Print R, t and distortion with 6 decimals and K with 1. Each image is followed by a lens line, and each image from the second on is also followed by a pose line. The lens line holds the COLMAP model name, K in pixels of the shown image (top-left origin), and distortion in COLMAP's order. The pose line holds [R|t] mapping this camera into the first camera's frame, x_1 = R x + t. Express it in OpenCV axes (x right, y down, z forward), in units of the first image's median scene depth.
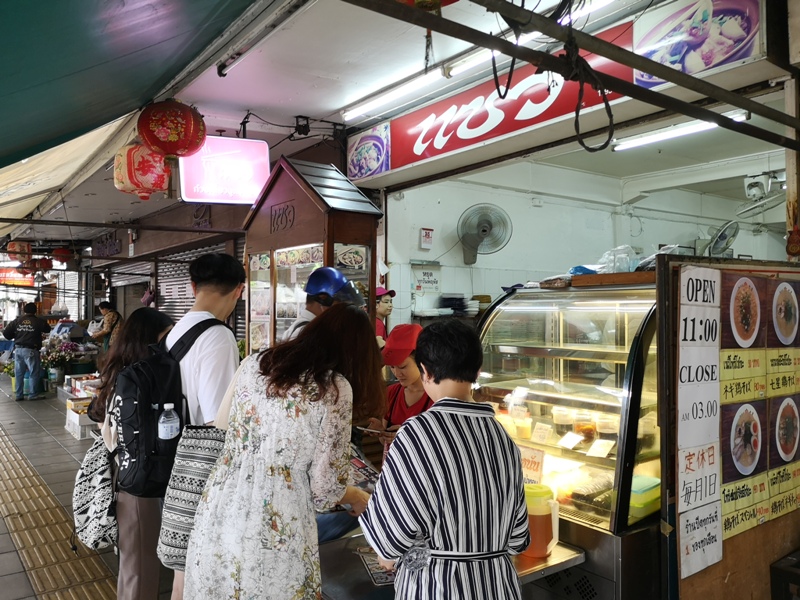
lens RADIAL K [[642.2, 0, 400.0], [0, 642.2, 300.0], [0, 0, 1]] dist [0.006480, -0.112303]
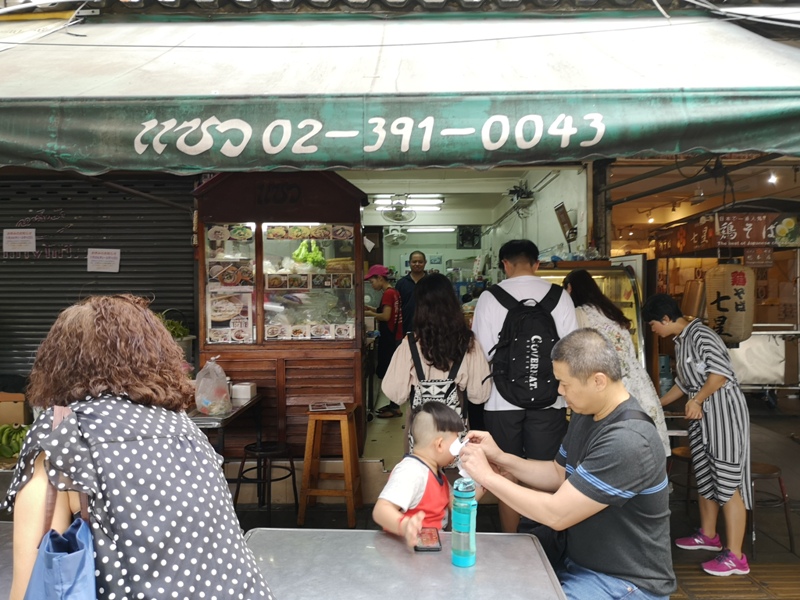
lens RADIAL K [[642.2, 0, 400.0], [0, 642.2, 300.0], [0, 0, 1]] dist [0.006480, -0.112303]
pose [[0.599765, -0.004000, 0.800166, -0.780656], [-0.012547, 0.999818, 0.014403, 0.025168], [-0.800078, -0.018678, 0.599605, 0.177321]]
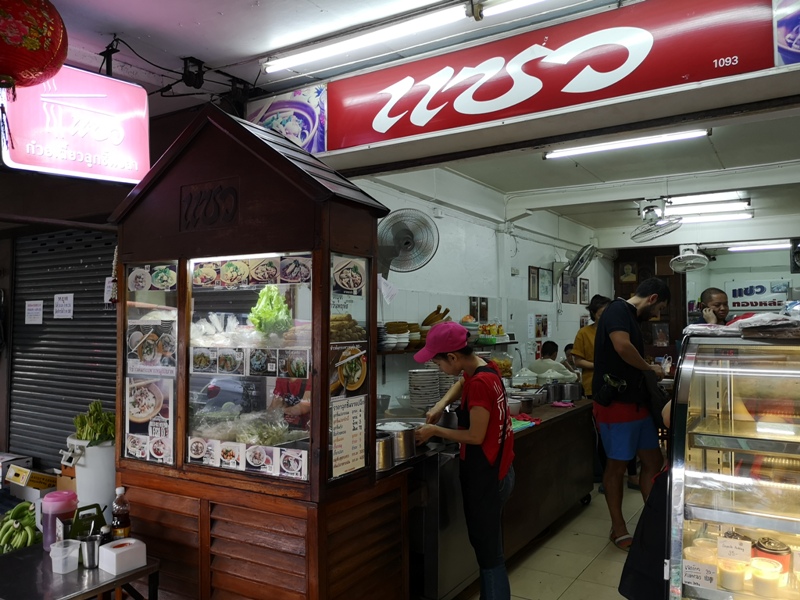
lens RADIAL K [[642.2, 0, 400.0], [0, 642.2, 300.0], [0, 0, 1]] dist [0.006480, -0.112303]
pose [[0.931883, 0.016209, 0.362397, -0.200079], [-0.008422, 0.999699, -0.023059, -0.023718], [-0.362661, 0.018436, 0.931739, 0.324725]]
